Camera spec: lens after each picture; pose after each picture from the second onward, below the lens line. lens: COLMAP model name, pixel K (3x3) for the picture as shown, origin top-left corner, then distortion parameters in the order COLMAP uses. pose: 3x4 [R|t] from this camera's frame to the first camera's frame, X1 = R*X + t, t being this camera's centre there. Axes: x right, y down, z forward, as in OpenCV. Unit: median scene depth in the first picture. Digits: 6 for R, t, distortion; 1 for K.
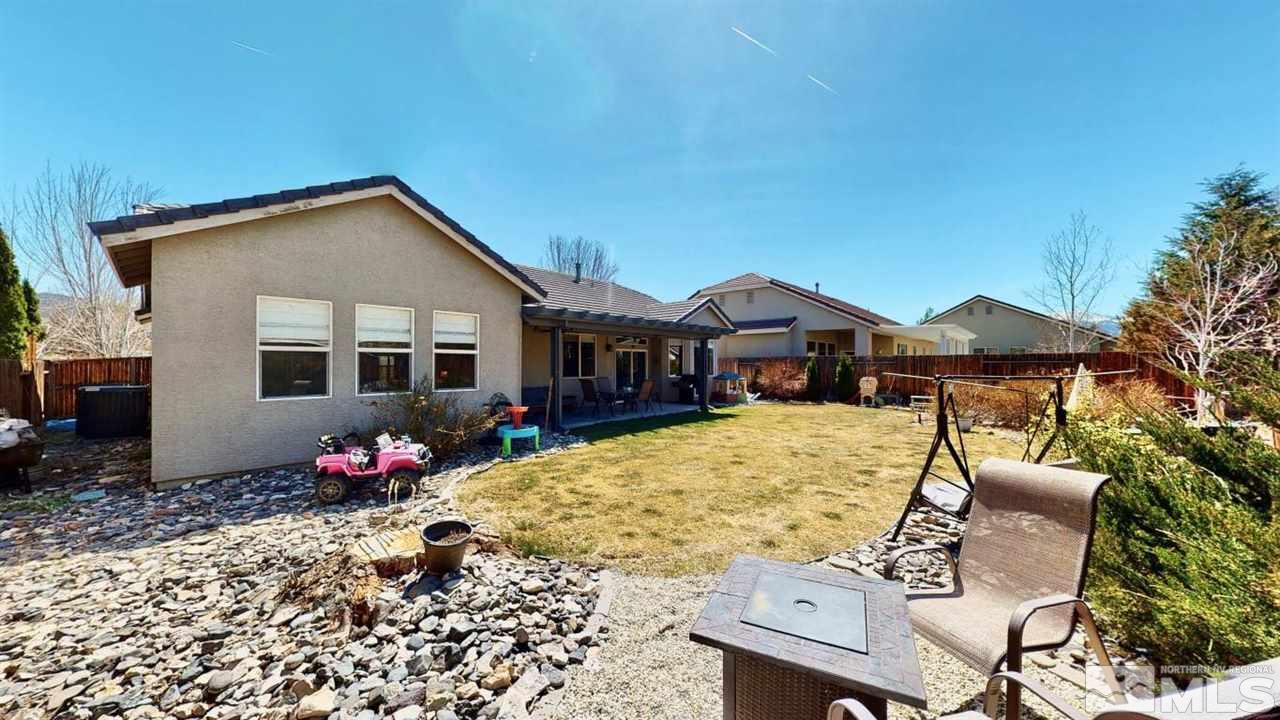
lens RADIAL K [[433.8, 0, 640.0], [0, 433.8, 360.0], [0, 0, 1]] dist [-0.000411, -0.000014]
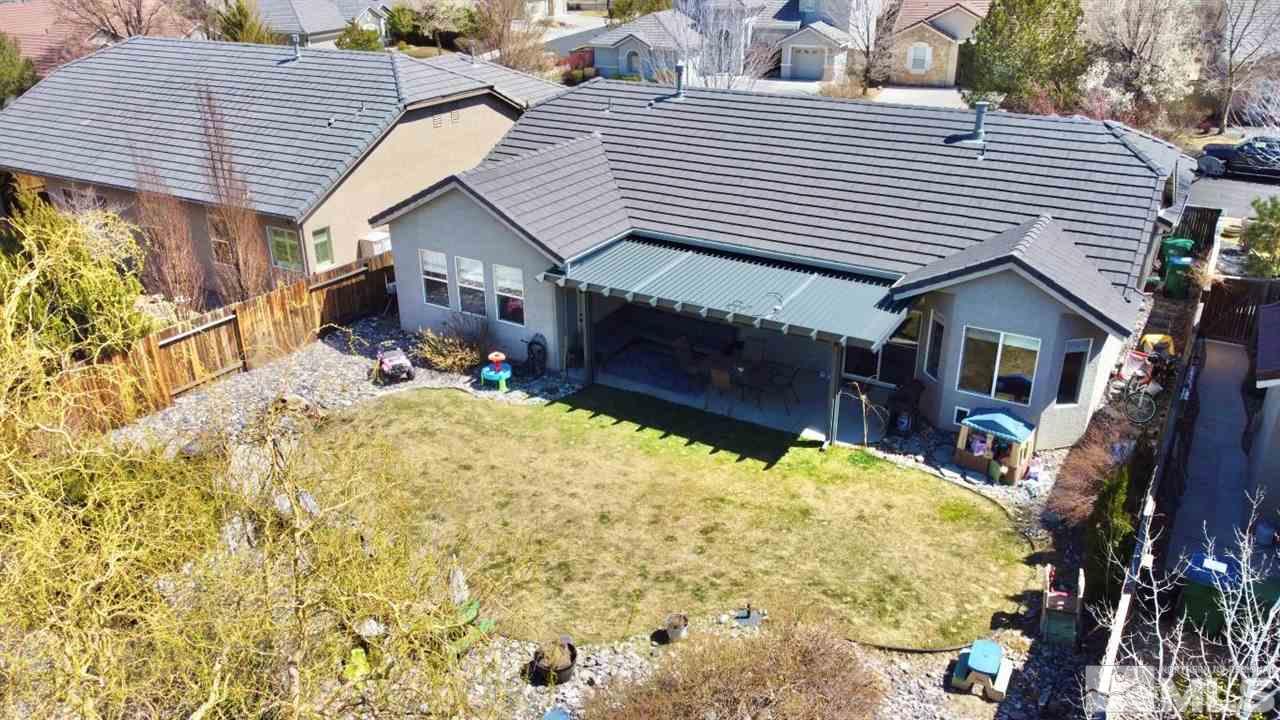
lens RADIAL K [[939.5, 0, 640.0], [0, 939.5, 360.0], [0, 0, 1]] dist [-0.008194, -0.004580]
pose [[0.201450, 0.399913, -0.894141, 2.874090], [-0.004469, 0.913221, 0.407440, -1.267400], [0.979489, -0.078083, 0.185756, 1.084112]]
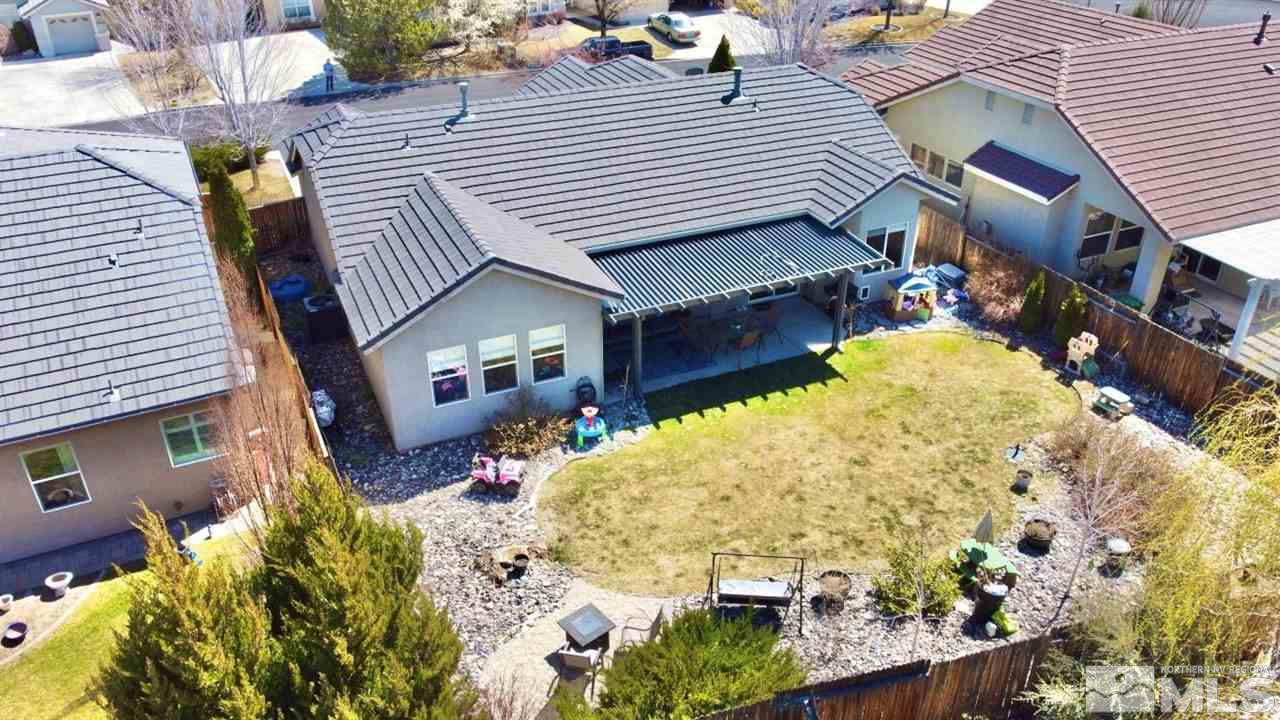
lens RADIAL K [[939.5, 0, 640.0], [0, 939.5, 360.0], [0, 0, 1]] dist [-0.008194, -0.004580]
pose [[0.916842, 0.193342, -0.349313, 1.000010], [0.005254, 0.869003, 0.494778, -1.741435], [0.399216, -0.455469, 0.795723, -1.382143]]
